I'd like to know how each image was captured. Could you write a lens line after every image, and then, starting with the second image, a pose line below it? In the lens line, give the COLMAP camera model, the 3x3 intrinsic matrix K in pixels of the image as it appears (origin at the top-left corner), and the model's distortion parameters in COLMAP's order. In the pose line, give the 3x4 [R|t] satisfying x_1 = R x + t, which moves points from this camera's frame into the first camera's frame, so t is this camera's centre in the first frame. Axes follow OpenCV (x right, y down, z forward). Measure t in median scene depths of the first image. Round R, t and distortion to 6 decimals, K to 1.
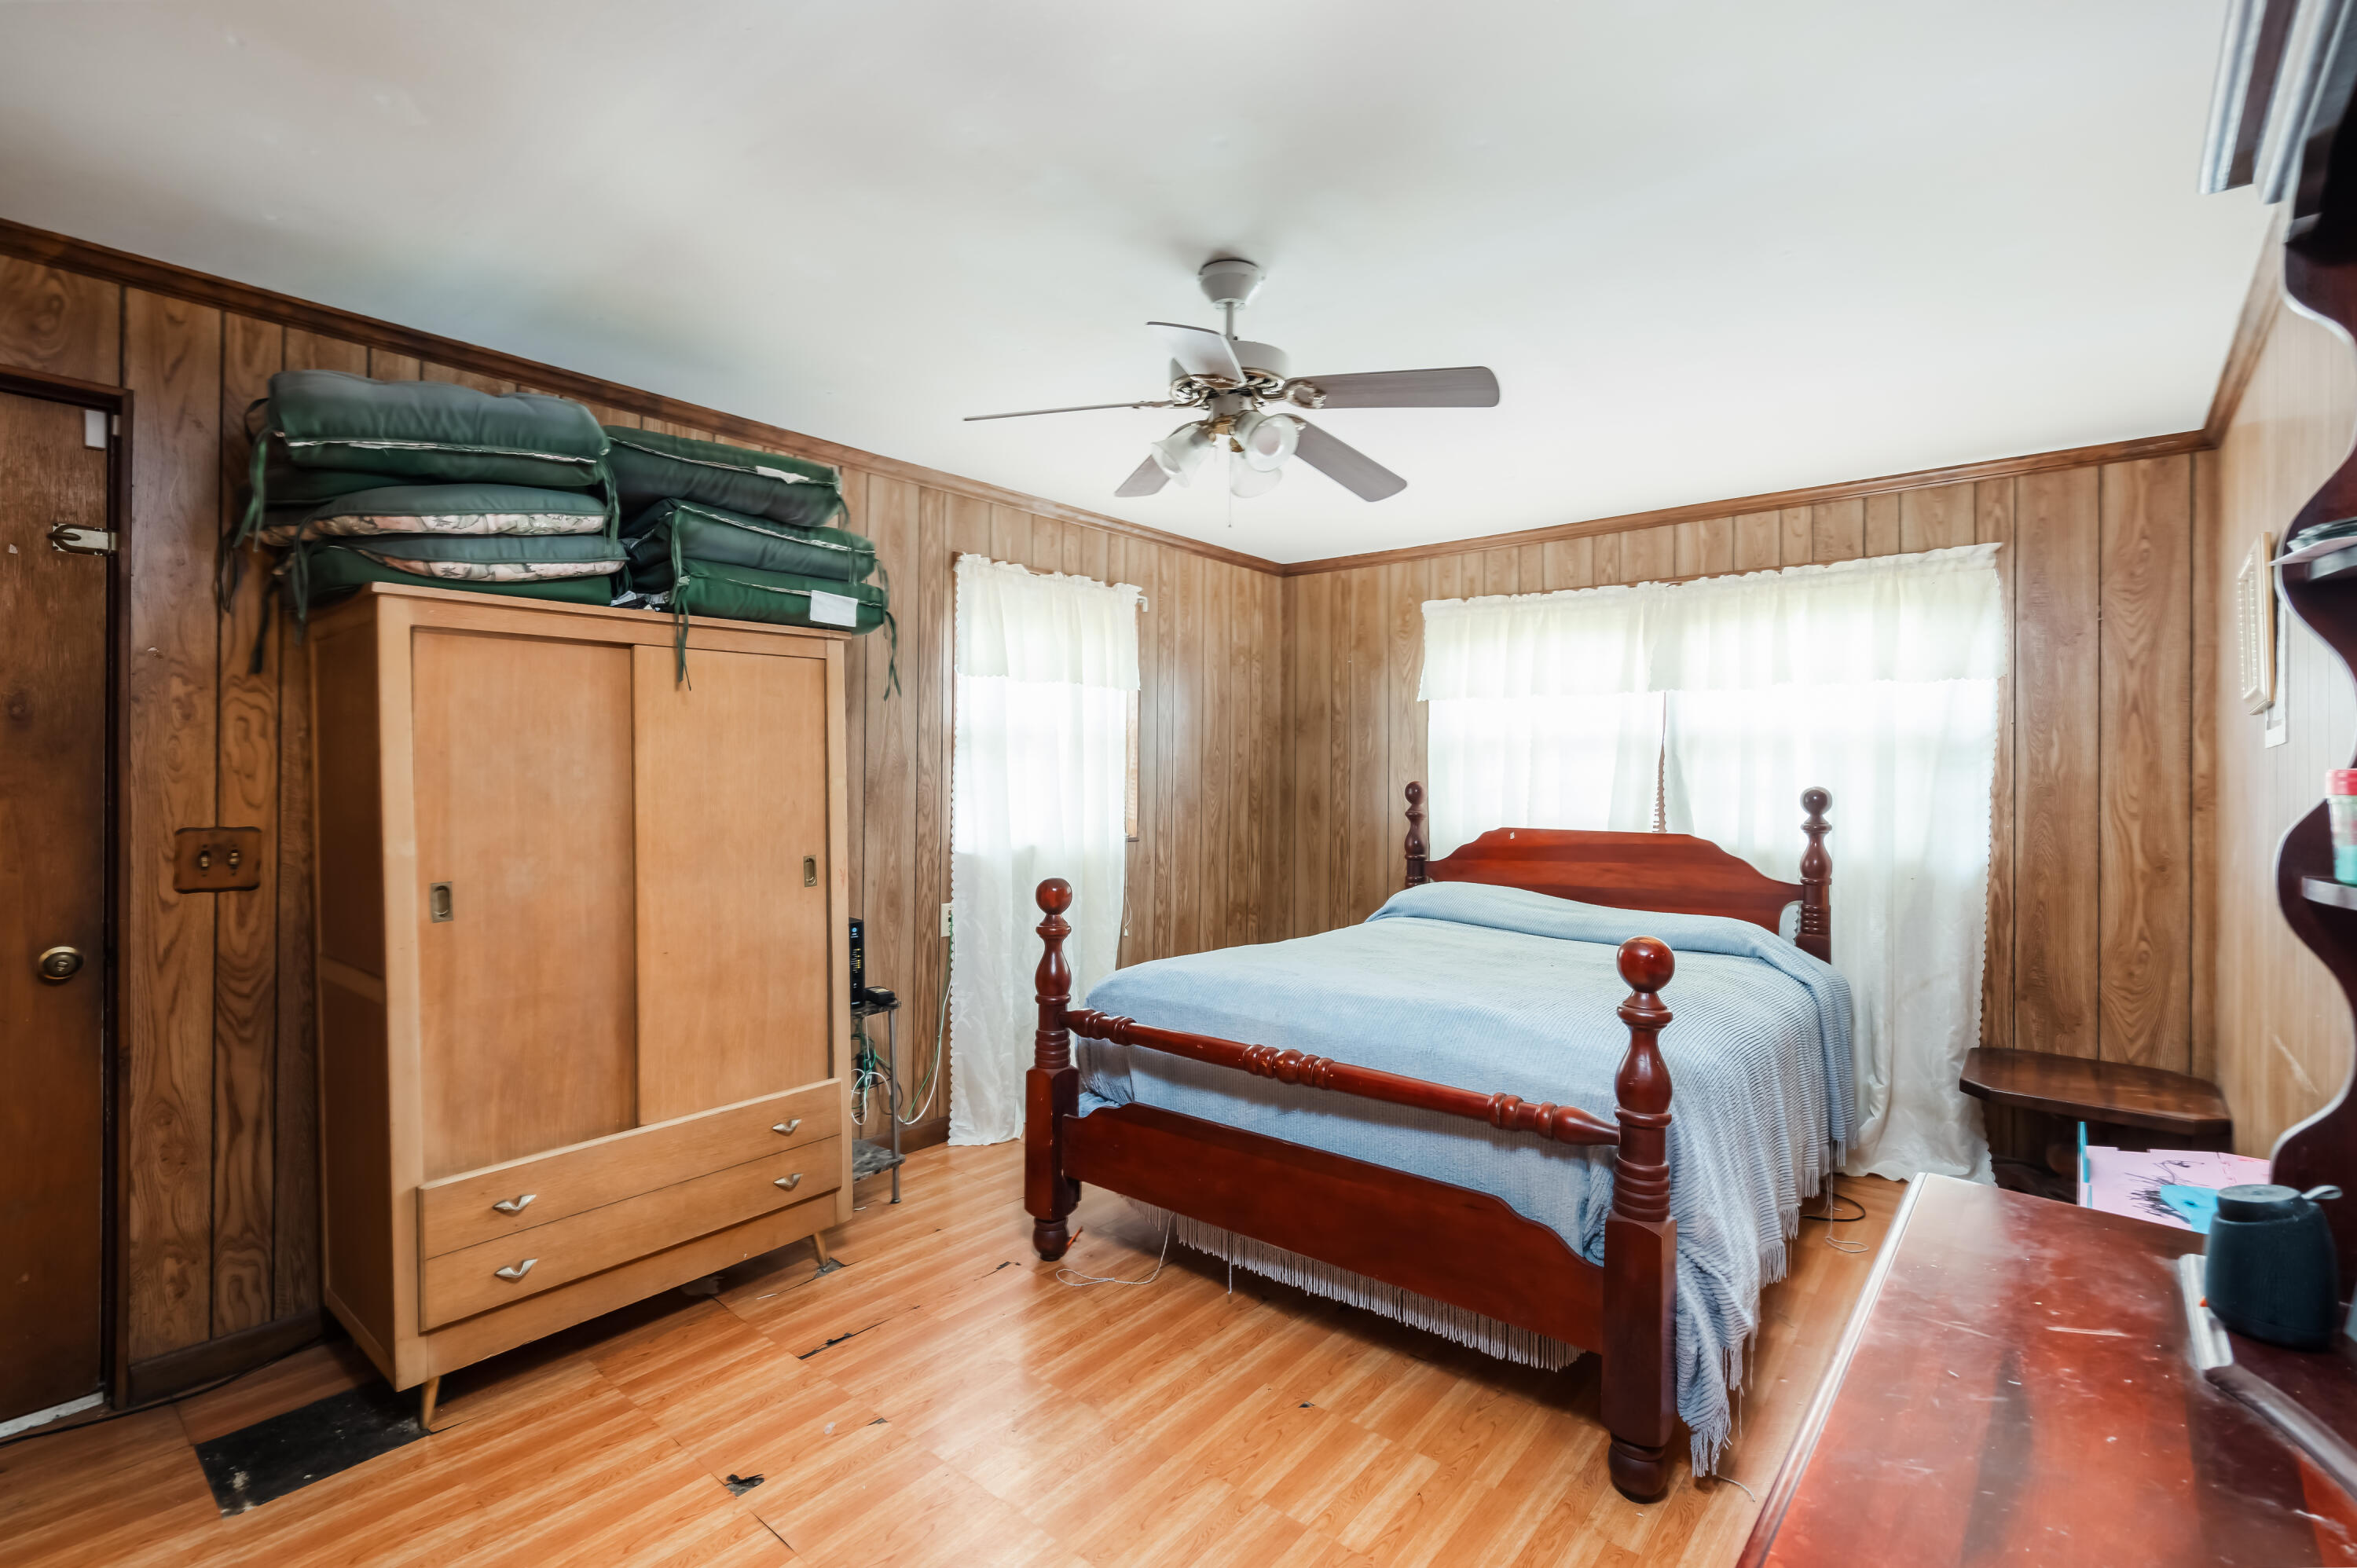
lens RADIAL K [[1072.8, 0, 1180.5], [0, 1072.8, 773.0], [0, 0, 1]] dist [0.001926, 0.000199]
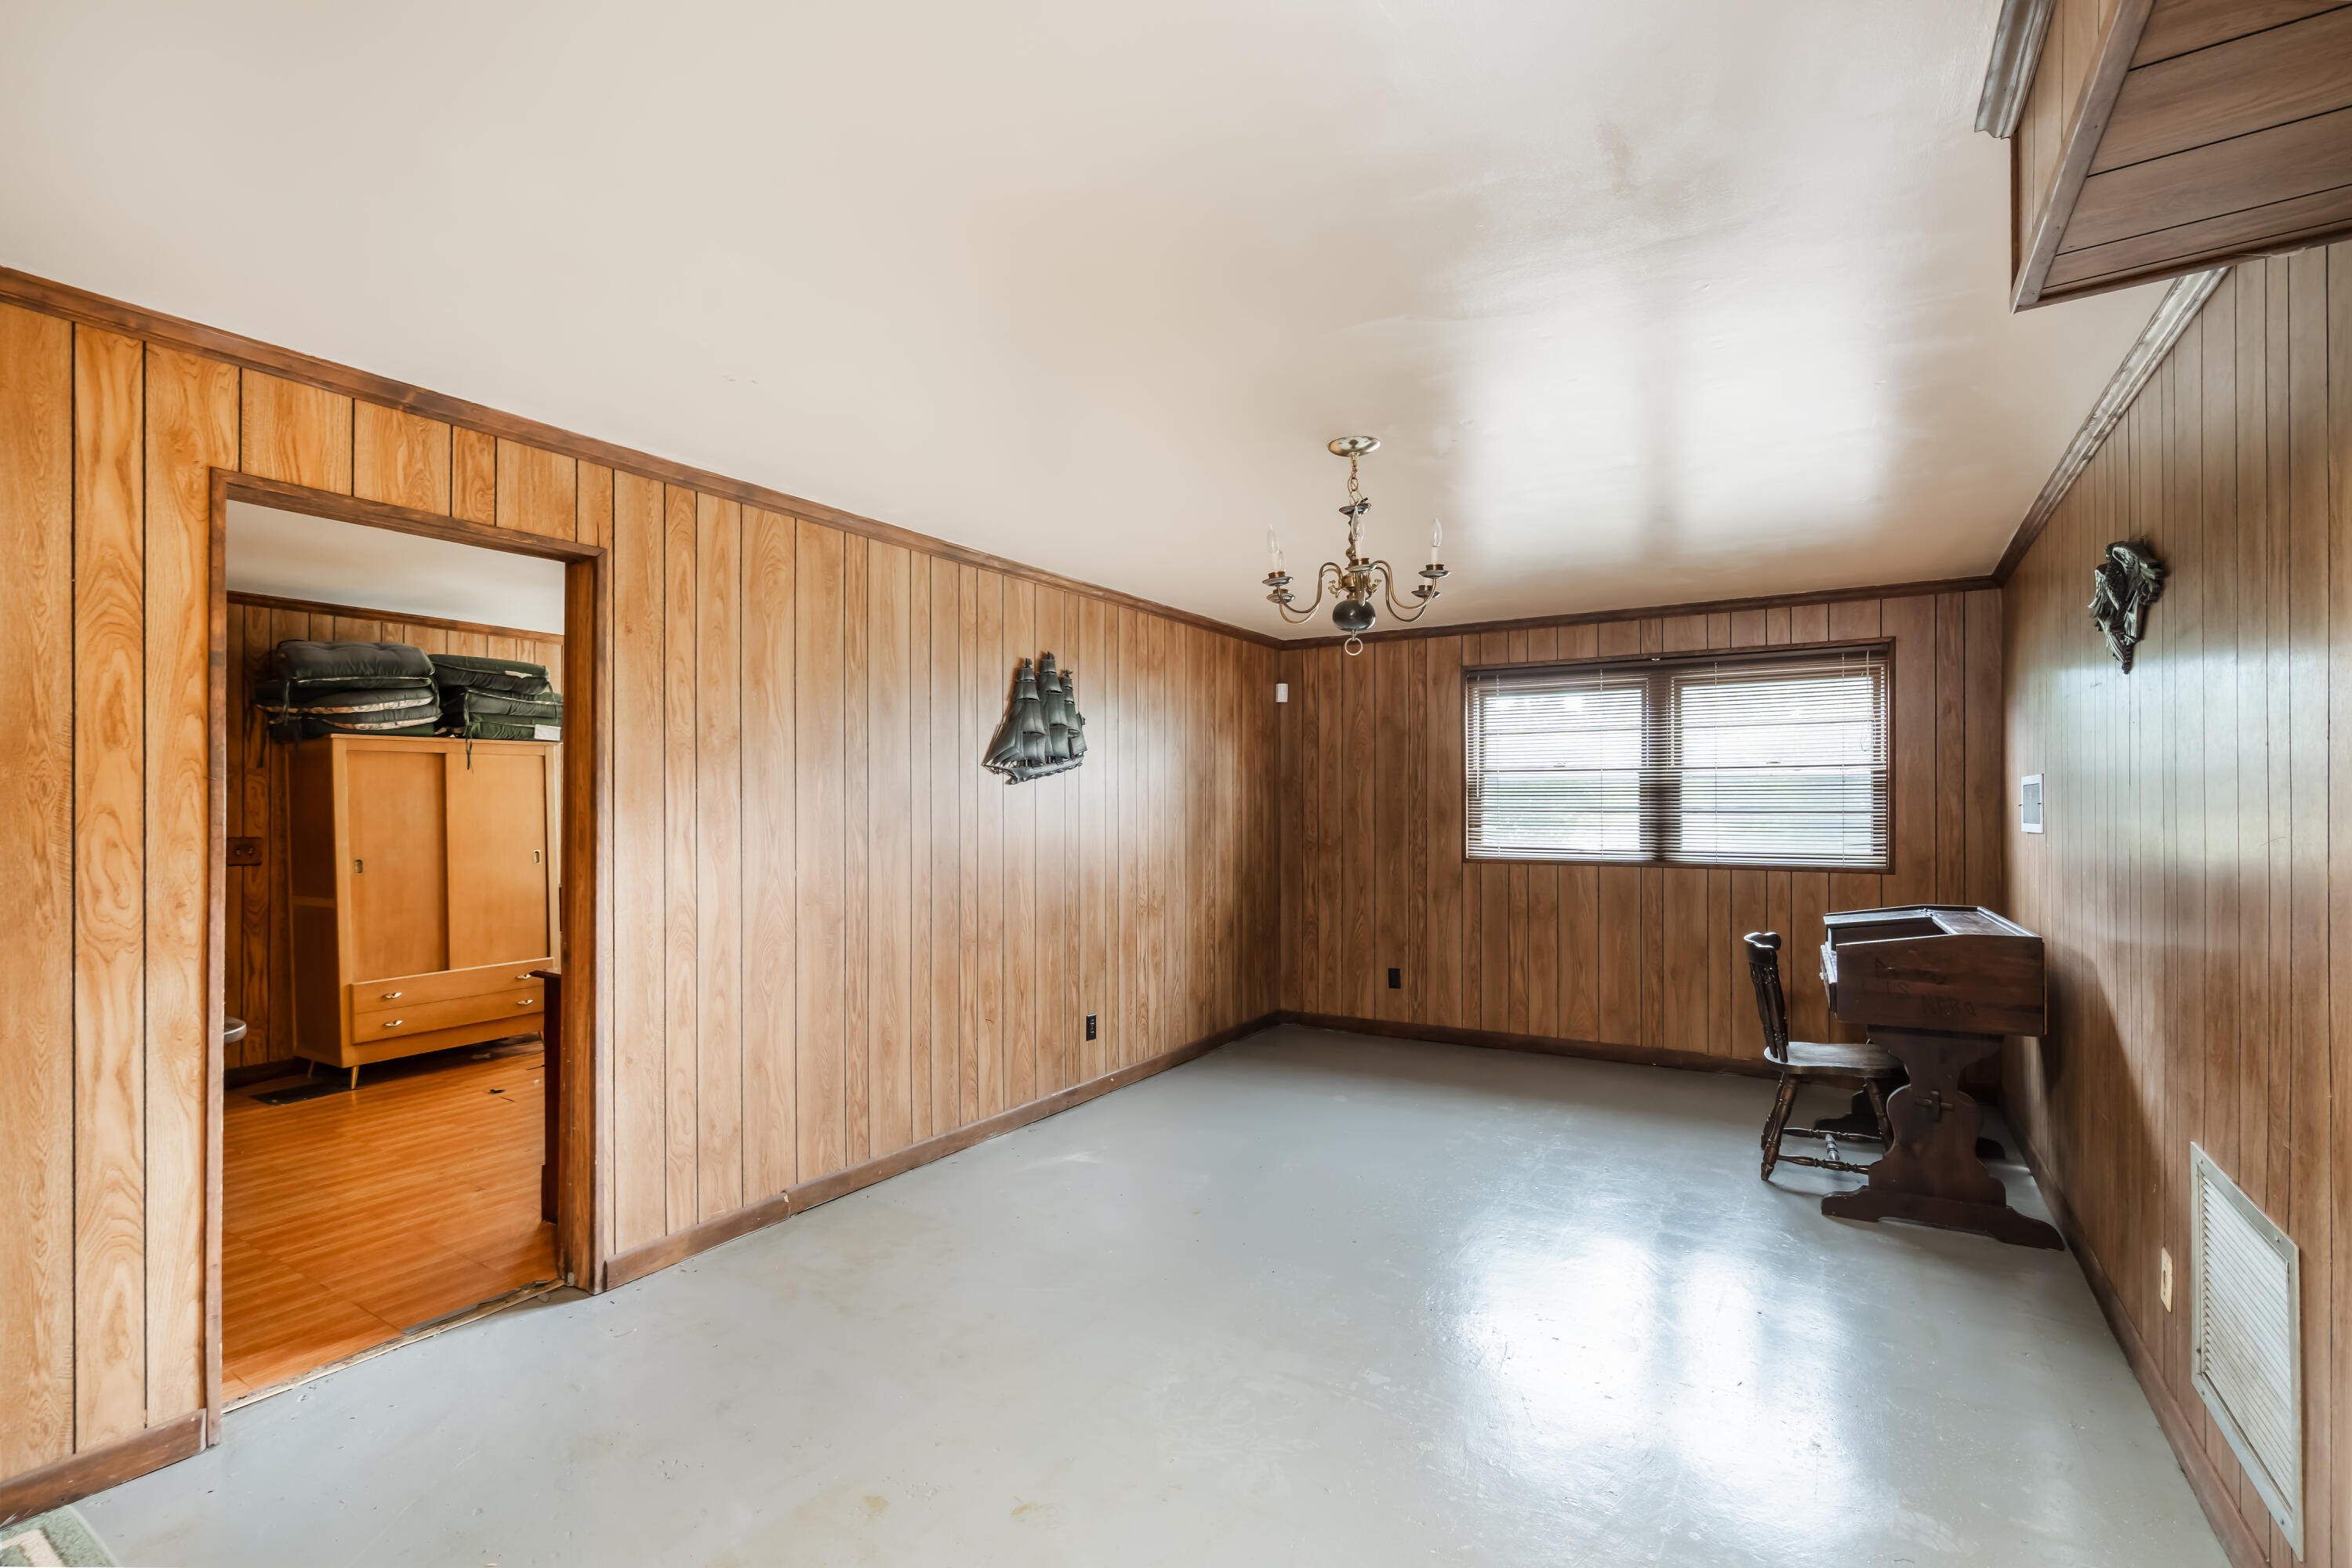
lens RADIAL K [[1070.6, 0, 1175.1], [0, 1070.6, 797.8], [0, 0, 1]] dist [0.001926, 0.000199]
pose [[0.989741, -0.007339, 0.142683, 0.699071], [0.008215, 0.999951, -0.005557, -0.003020], [-0.142635, 0.006672, 0.989753, -1.474476]]
